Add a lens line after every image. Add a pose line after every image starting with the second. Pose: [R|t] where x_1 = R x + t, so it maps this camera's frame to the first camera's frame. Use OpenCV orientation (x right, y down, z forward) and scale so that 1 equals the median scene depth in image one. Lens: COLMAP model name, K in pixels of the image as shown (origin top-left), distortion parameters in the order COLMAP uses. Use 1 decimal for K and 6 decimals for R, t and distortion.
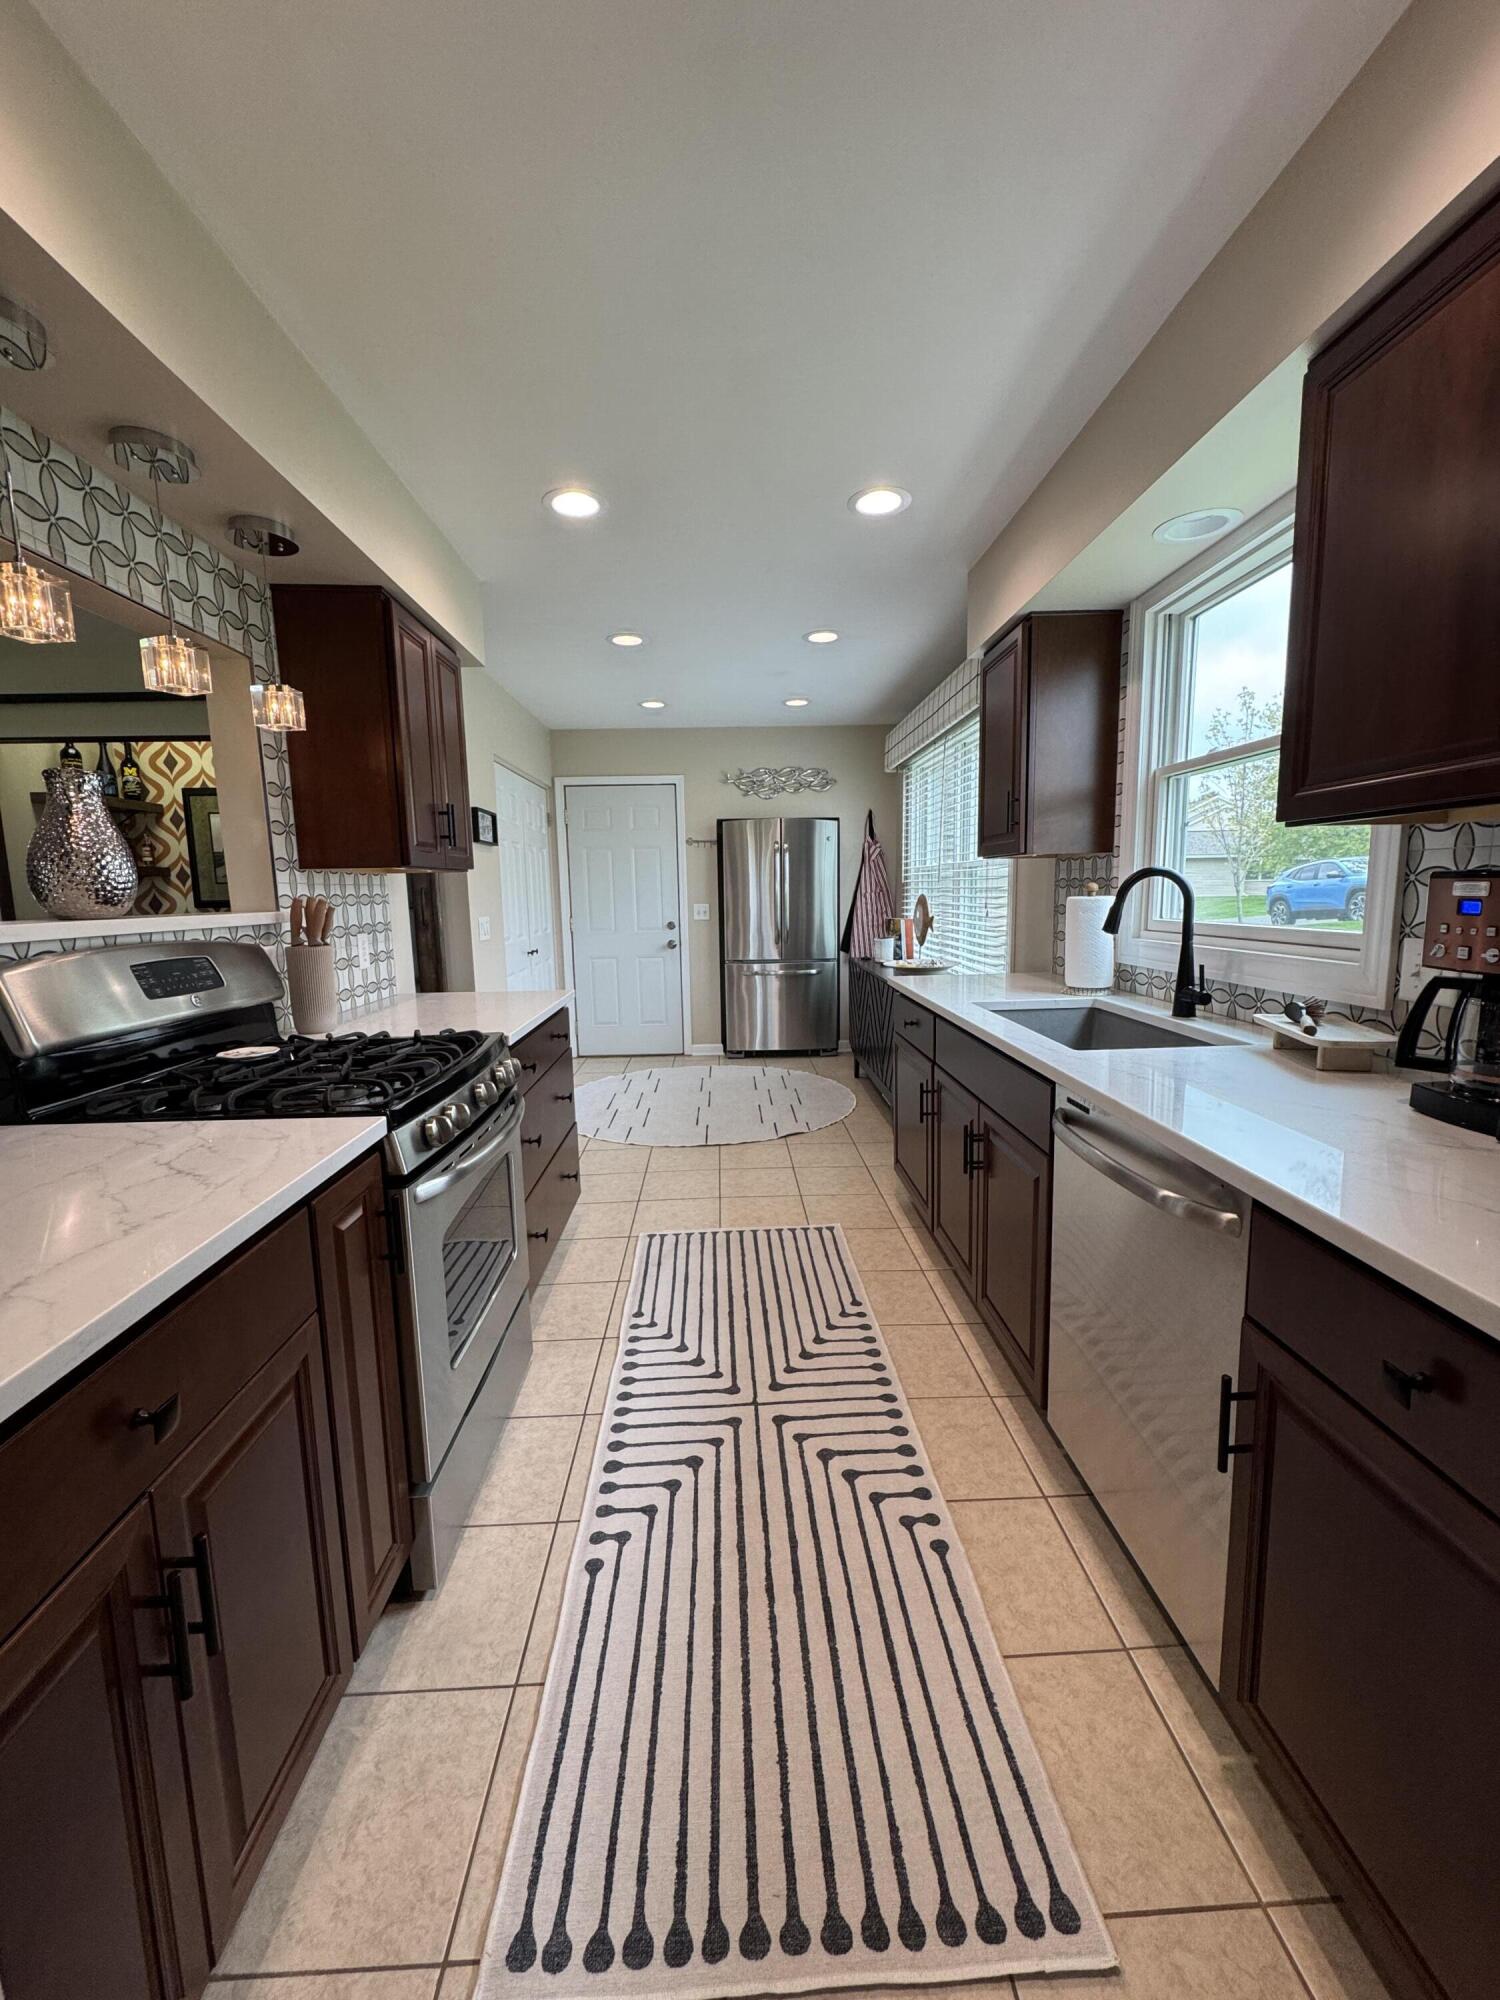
lens RADIAL K [[802.0, 0, 751.4], [0, 802.0, 993.3], [0, 0, 1]] dist [0.000741, 0.000368]
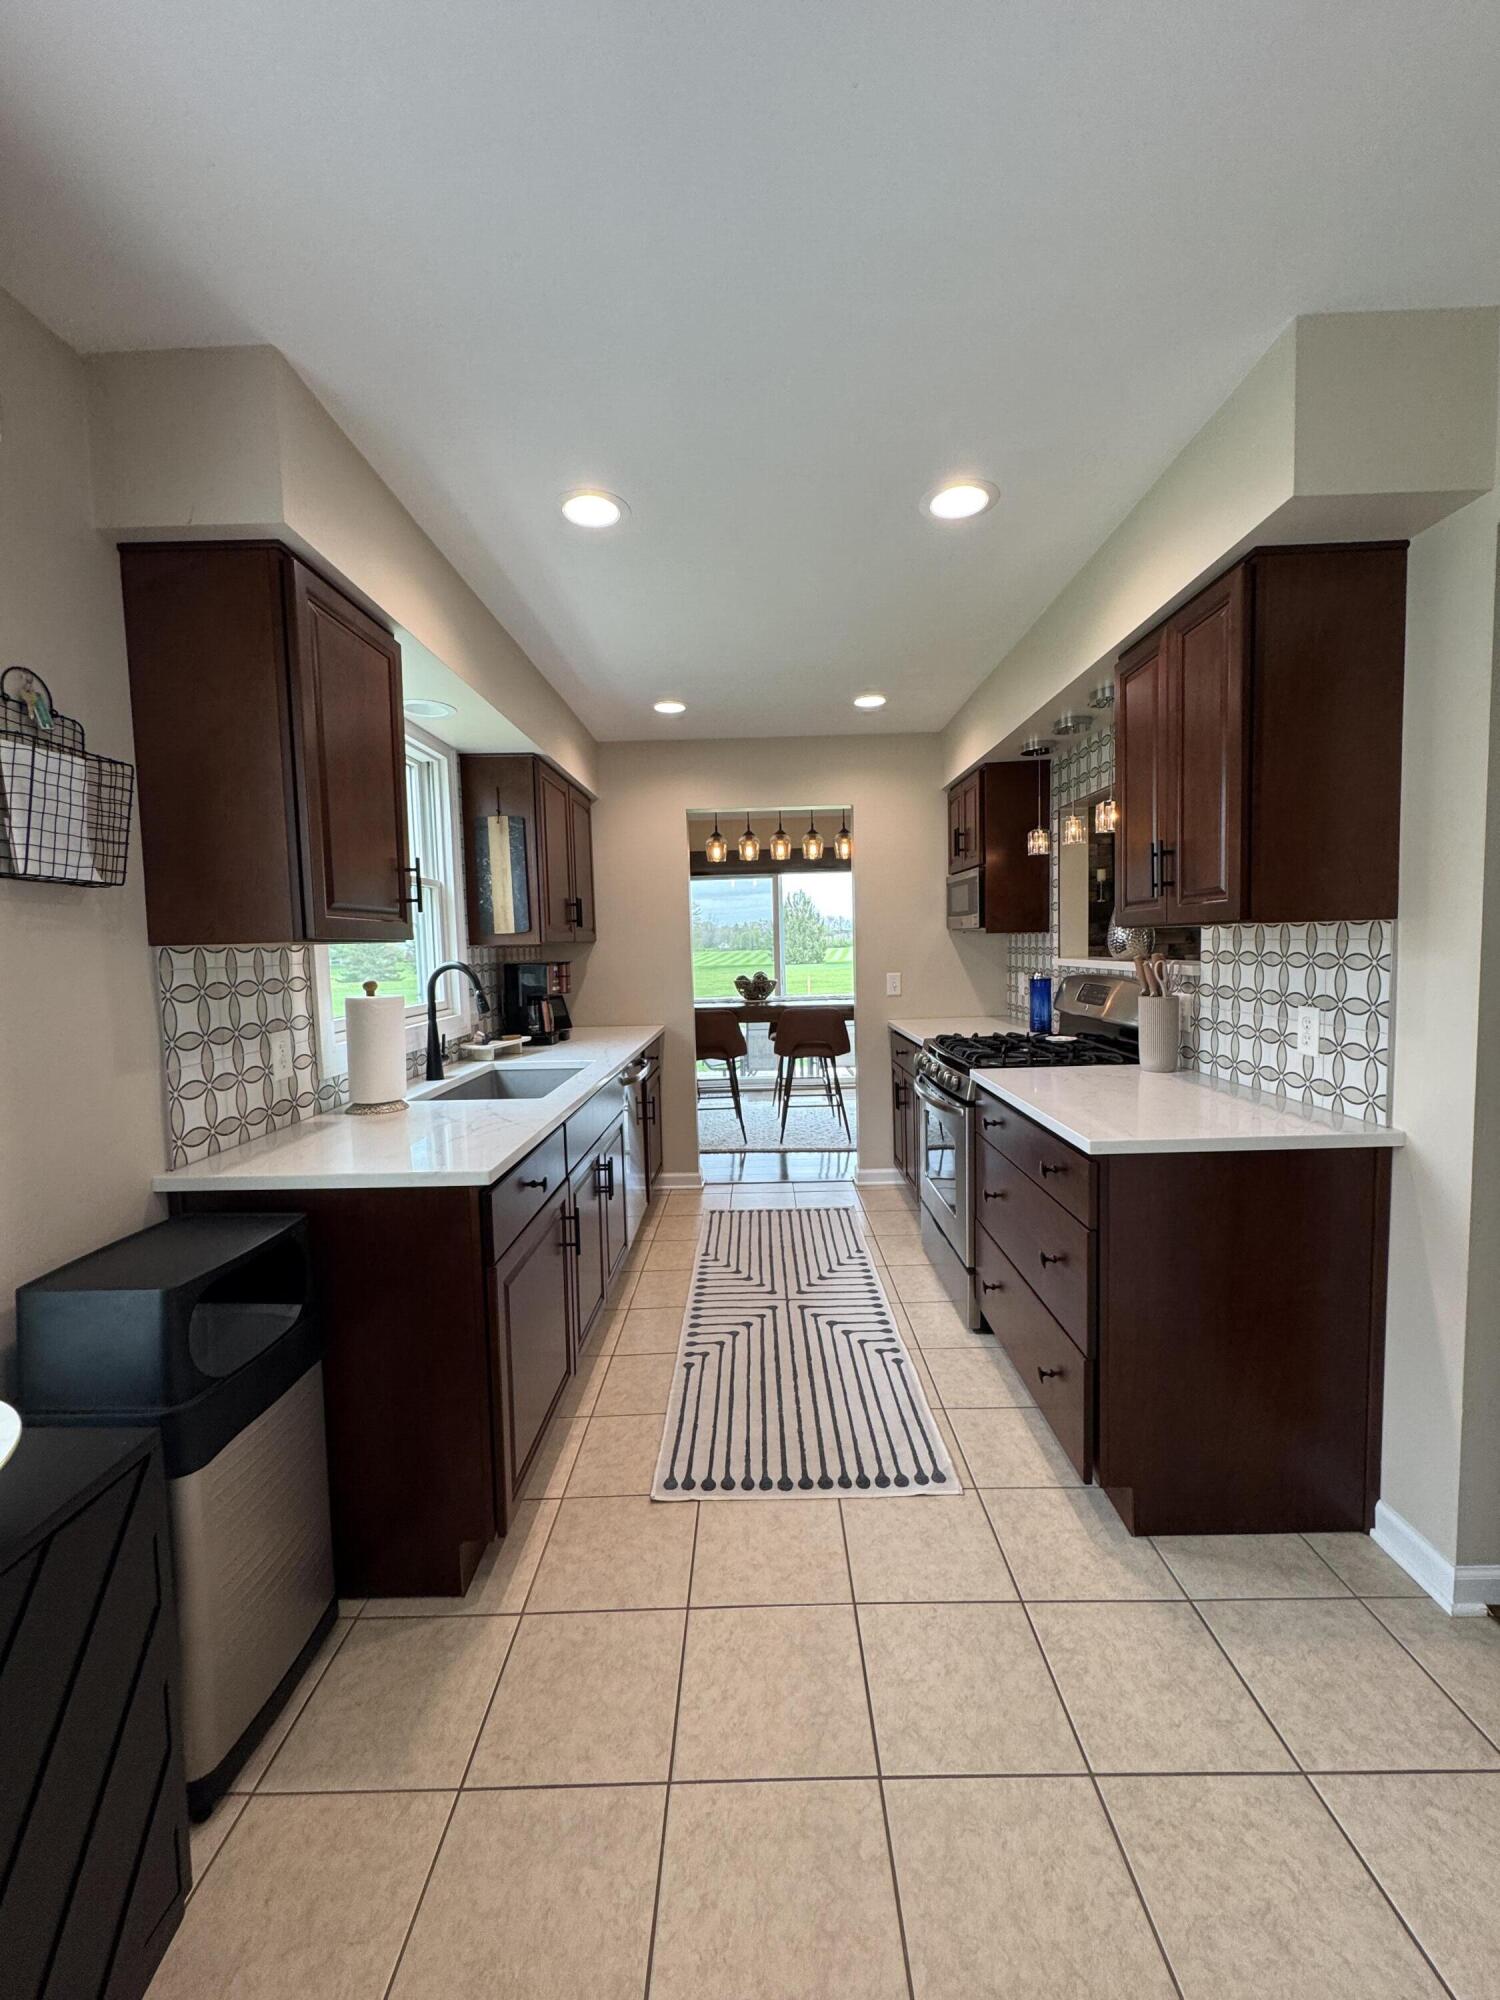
lens RADIAL K [[802.0, 0, 750.4], [0, 802.0, 997.4], [0, 0, 1]] dist [0.000741, 0.000368]
pose [[-0.997602, 0.043663, 0.053700, -0.028308], [0.053347, 0.979412, 0.194696, -0.307985], [-0.044093, 0.197094, -0.979393, 2.127024]]
